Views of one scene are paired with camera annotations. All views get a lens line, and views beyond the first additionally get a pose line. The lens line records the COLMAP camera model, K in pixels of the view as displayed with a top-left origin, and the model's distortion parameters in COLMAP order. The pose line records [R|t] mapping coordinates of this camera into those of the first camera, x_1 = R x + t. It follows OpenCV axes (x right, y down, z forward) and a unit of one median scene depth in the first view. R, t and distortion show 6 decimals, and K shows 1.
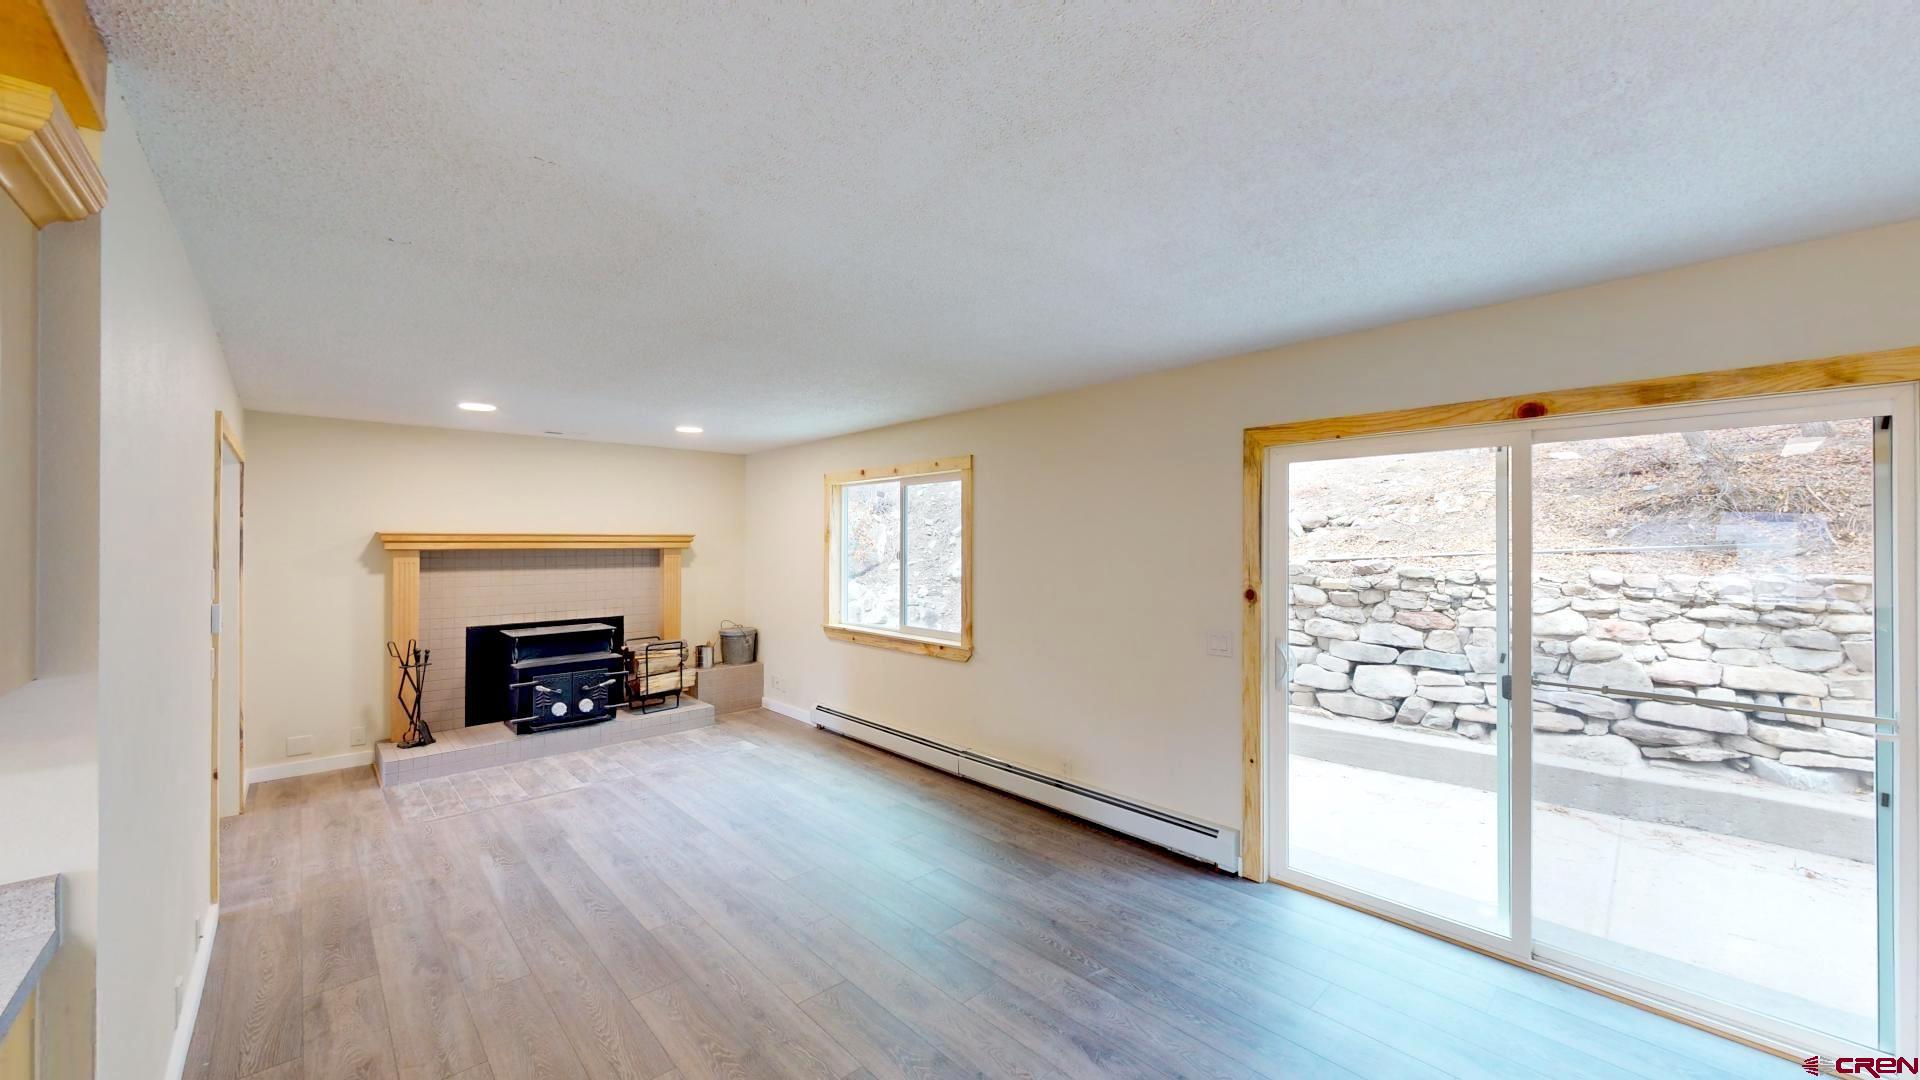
lens RADIAL K [[693.0, 0, 954.0], [0, 693.0, 544.5], [0, 0, 1]] dist [-0.000854, -0.000149]
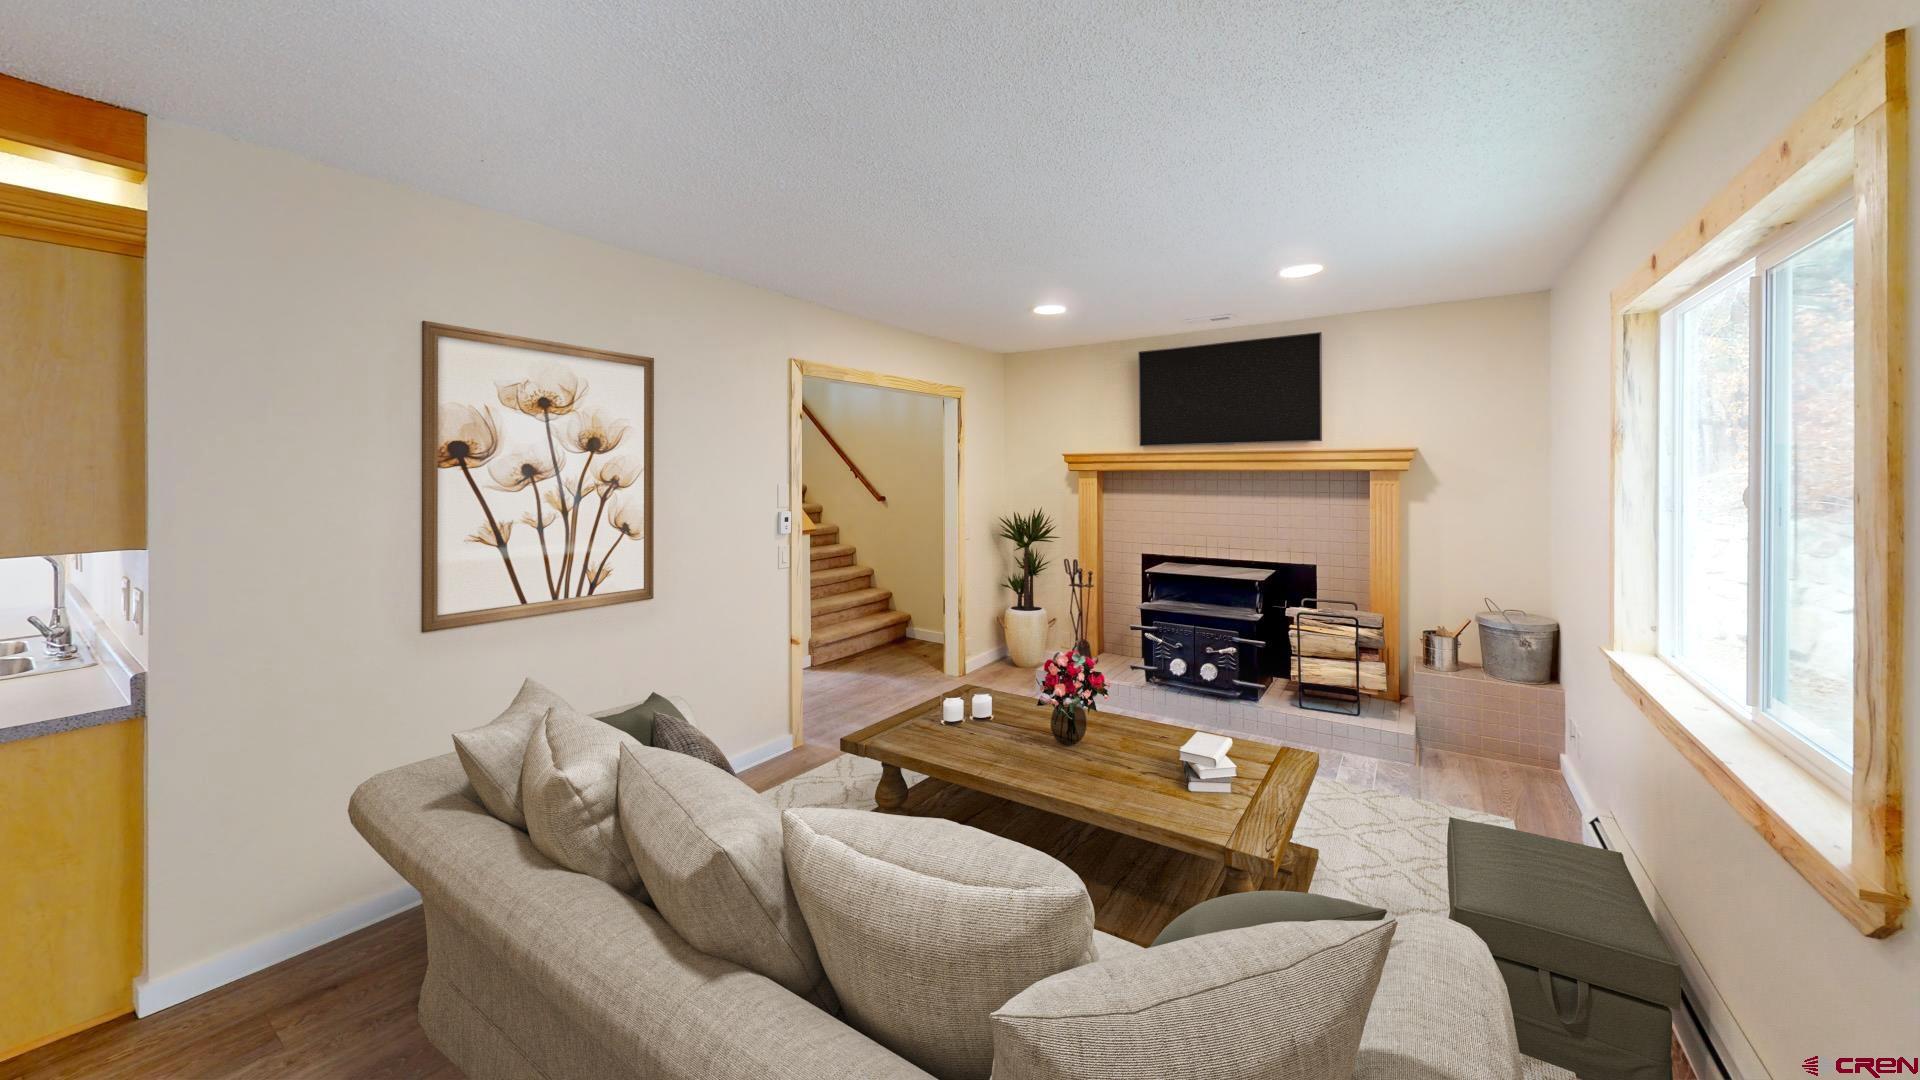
lens RADIAL K [[693.0, 0, 954.0], [0, 693.0, 544.5], [0, 0, 1]] dist [-0.000854, -0.000149]
pose [[0.236762, 0.110196, -0.965298, 0.233029], [-0.000664, 0.993565, 0.113260, 0.001558], [0.971567, -0.026174, 0.235312, 0.900164]]
